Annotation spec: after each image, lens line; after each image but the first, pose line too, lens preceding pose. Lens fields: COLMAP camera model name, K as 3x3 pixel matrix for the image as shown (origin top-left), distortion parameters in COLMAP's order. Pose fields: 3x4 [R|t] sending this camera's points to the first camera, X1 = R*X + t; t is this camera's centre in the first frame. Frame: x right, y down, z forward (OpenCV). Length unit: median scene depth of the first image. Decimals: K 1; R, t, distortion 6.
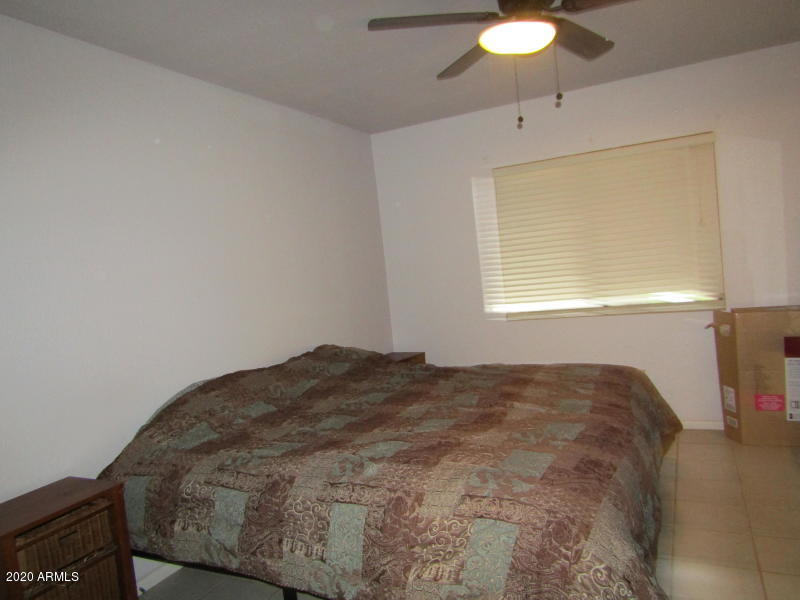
lens RADIAL K [[575.4, 0, 400.0], [0, 575.4, 300.0], [0, 0, 1]] dist [-0.003485, -0.002279]
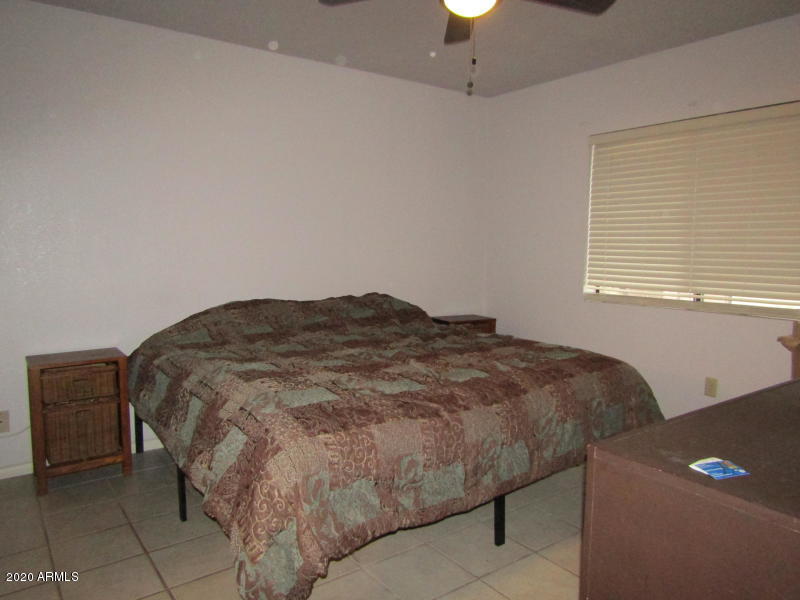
lens RADIAL K [[581.5, 0, 400.0], [0, 581.5, 300.0], [0, 0, 1]] dist [0.013452, 0.002021]
pose [[0.879978, 0.154486, -0.449191, 0.529136], [-0.126378, 0.987696, 0.092112, -0.022551], [0.457895, -0.024289, 0.888675, 0.036968]]
